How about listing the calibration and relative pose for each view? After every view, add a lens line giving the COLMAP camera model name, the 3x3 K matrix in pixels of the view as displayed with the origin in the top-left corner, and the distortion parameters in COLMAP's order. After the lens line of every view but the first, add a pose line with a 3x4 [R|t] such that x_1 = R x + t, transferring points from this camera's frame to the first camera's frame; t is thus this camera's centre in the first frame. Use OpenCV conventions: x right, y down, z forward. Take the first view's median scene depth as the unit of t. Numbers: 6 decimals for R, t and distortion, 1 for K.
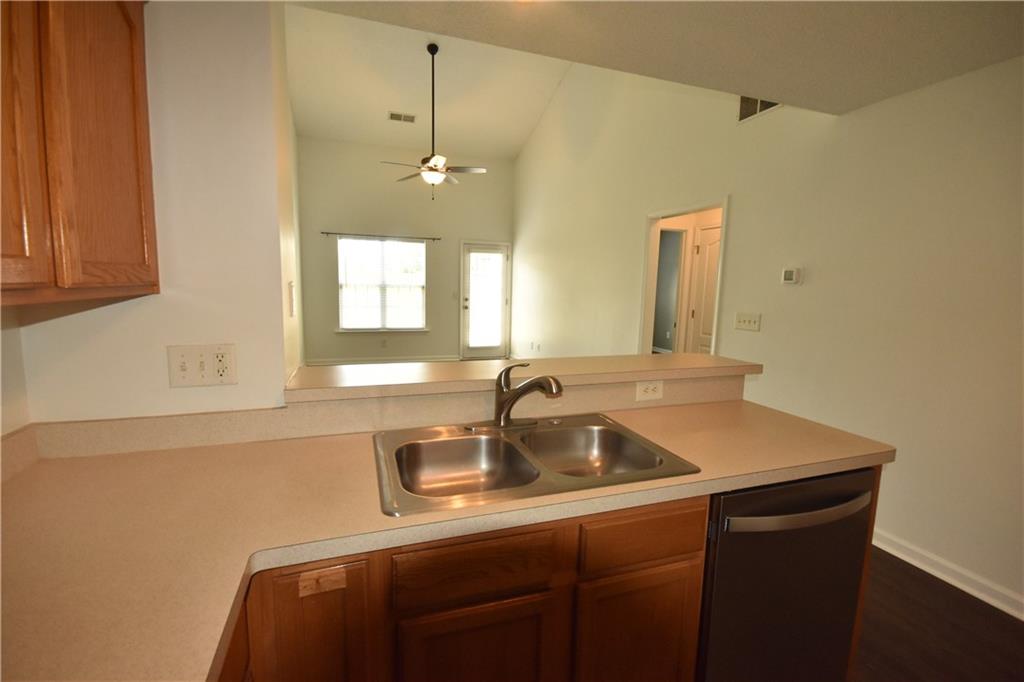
lens RADIAL K [[449.6, 0, 510.7], [0, 449.6, 332.7], [0, 0, 1]] dist [-0.003189, -0.000471]
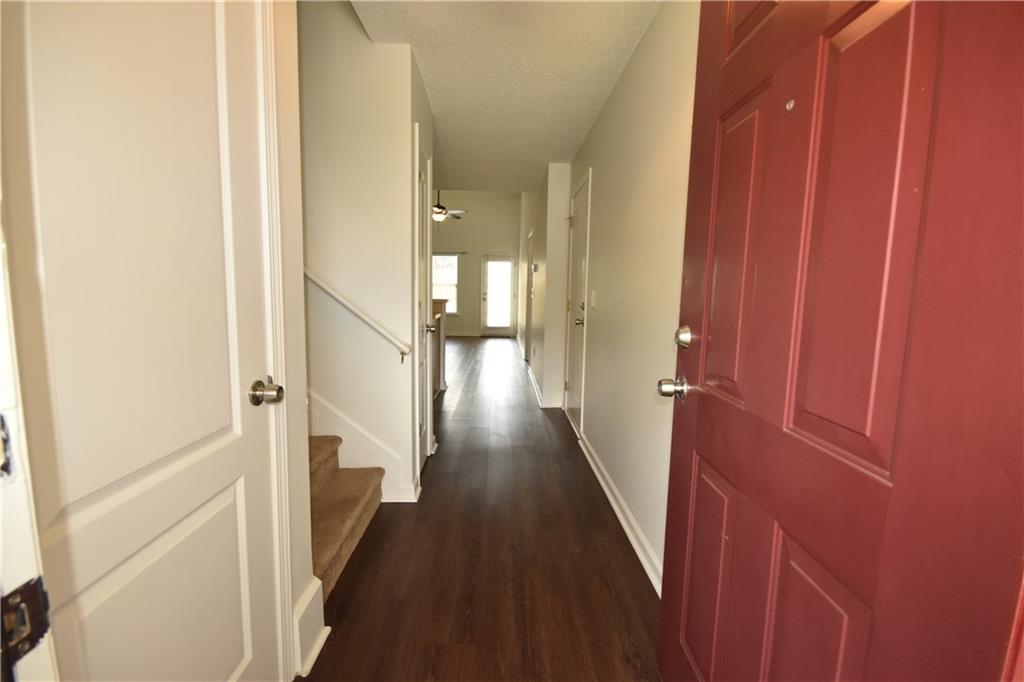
lens RADIAL K [[449.6, 0, 506.7], [0, 449.6, 338.9], [0, 0, 1]] dist [-0.003189, -0.000471]
pose [[0.948932, 0.031505, -0.313903, 0.437986], [-0.031790, 0.999486, 0.004213, 0.064796], [0.313874, 0.005981, 0.949446, -0.361389]]
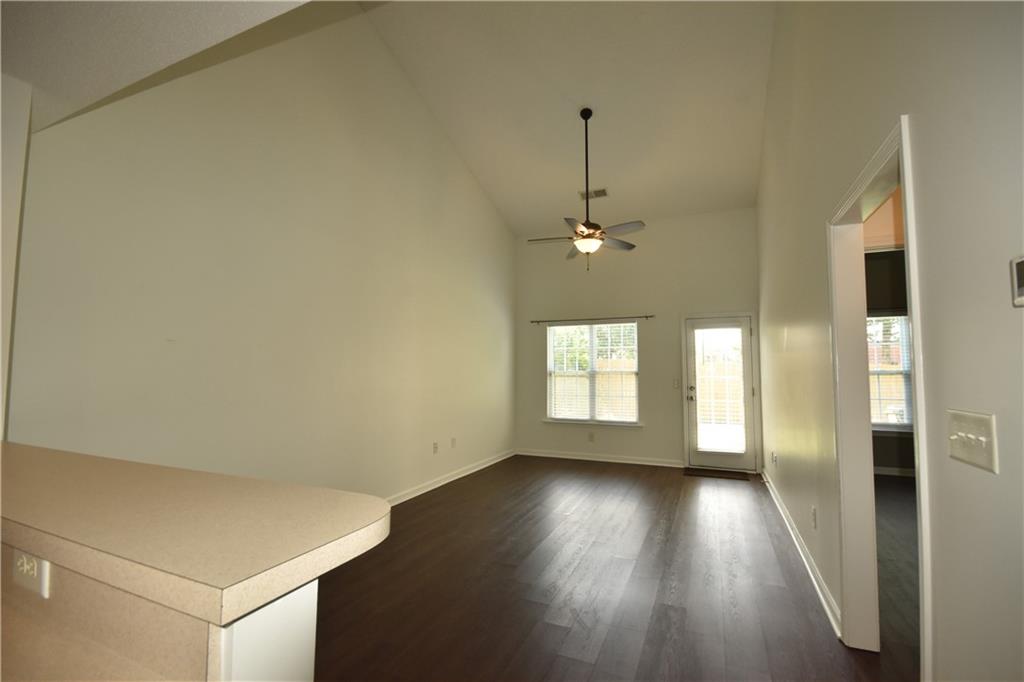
lens RADIAL K [[449.6, 0, 510.9], [0, 449.6, 340.6], [0, 0, 1]] dist [-0.003189, -0.000471]
pose [[0.725355, -0.069642, -0.684843, 0.220573], [-0.062299, 0.984145, -0.166062, -0.006543], [0.685550, 0.163119, 0.709516, 0.222718]]
